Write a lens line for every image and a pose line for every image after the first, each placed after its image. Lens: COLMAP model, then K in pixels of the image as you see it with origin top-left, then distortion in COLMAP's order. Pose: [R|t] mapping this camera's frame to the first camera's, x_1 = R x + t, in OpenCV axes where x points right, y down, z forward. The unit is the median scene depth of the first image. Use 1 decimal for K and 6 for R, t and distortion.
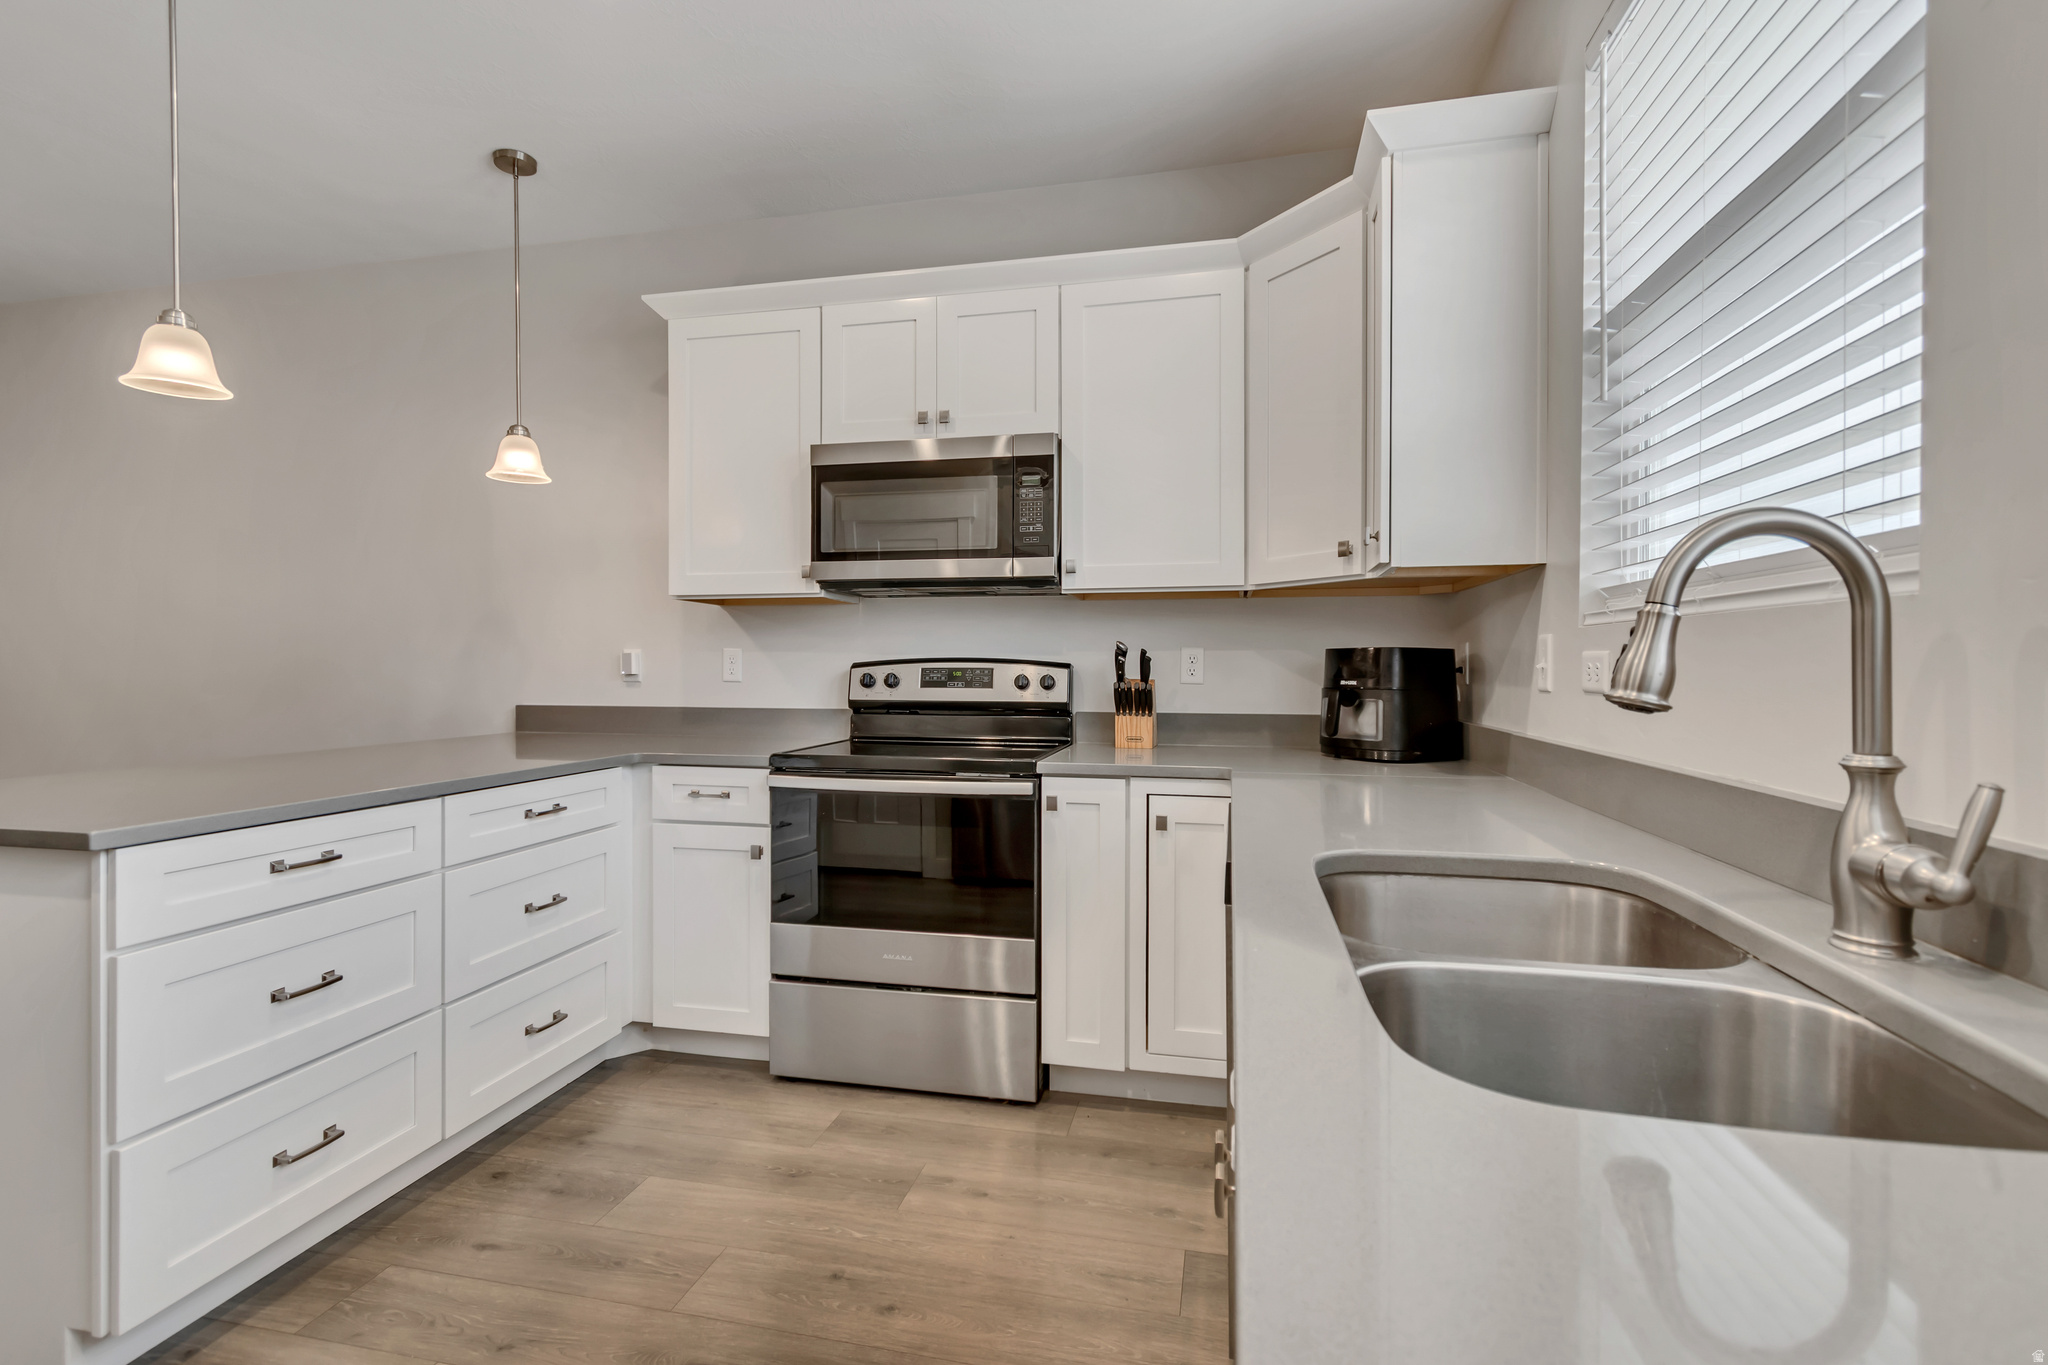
lens RADIAL K [[914.4, 0, 1032.9], [0, 914.4, 668.4], [0, 0, 1]] dist [0.000267, -0.000657]
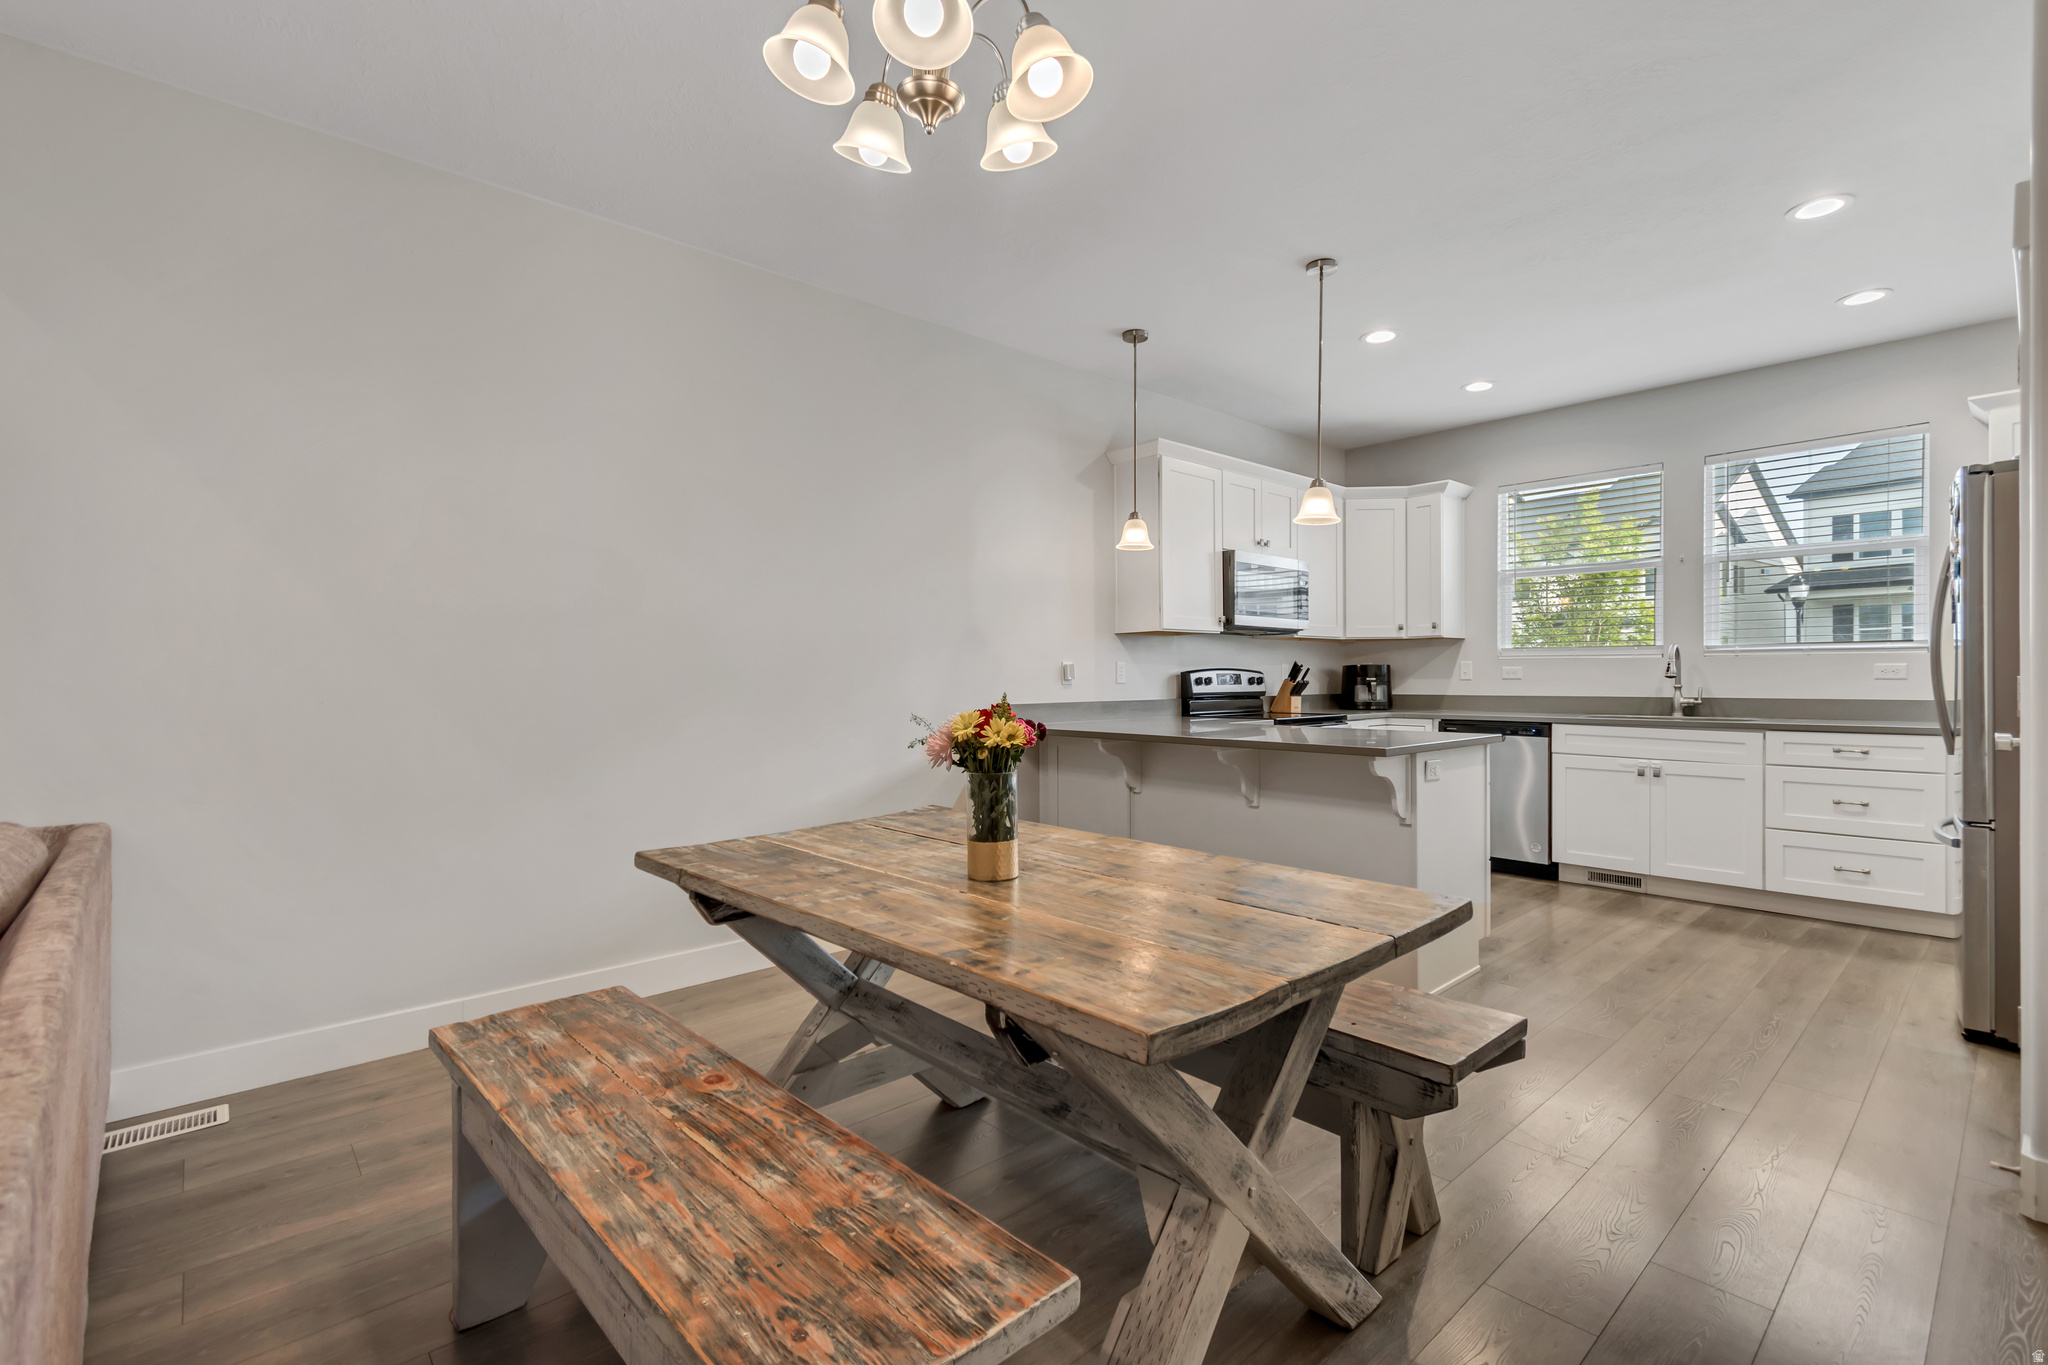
lens RADIAL K [[910.9, 0, 1028.2], [0, 910.9, 682.6], [0, 0, 1]] dist [0.001293, -0.000160]
pose [[0.583496, -0.009359, 0.812062, -1.834318], [0.007896, 0.999952, 0.005852, 0.003392], [-0.812078, 0.002997, 0.583541, 0.265822]]
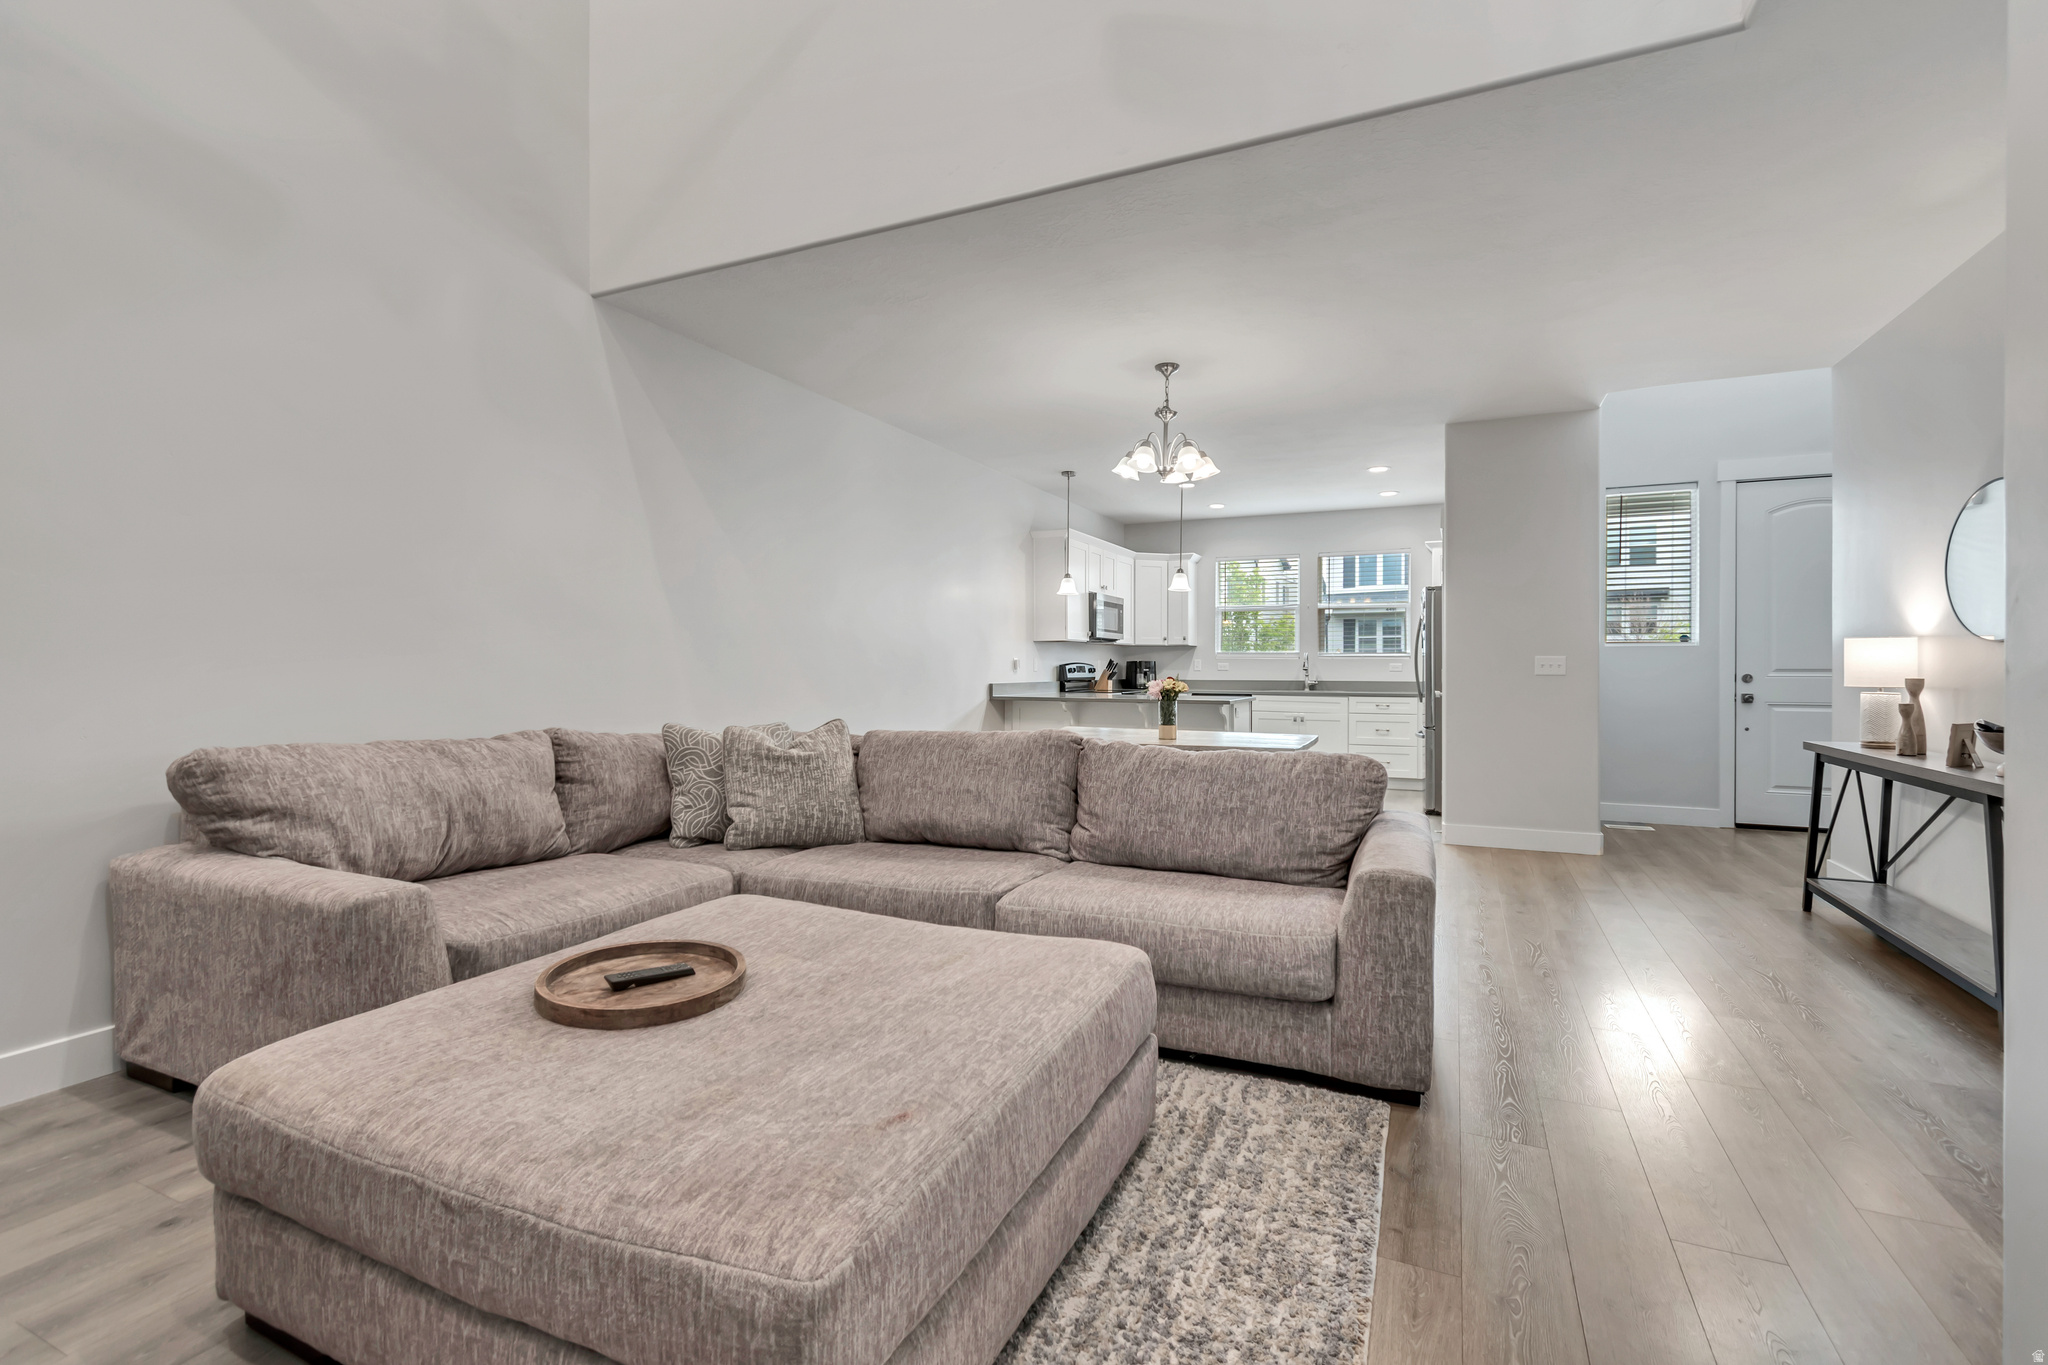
lens RADIAL K [[914.4, 0, 1032.9], [0, 914.4, 668.4], [0, 0, 1]] dist [0.000267, -0.000657]
pose [[0.216489, -0.001609, 0.976284, -3.066163], [0.000635, 0.999999, 0.001507, 0.002520], [-0.976285, 0.000294, 0.216490, 0.516702]]
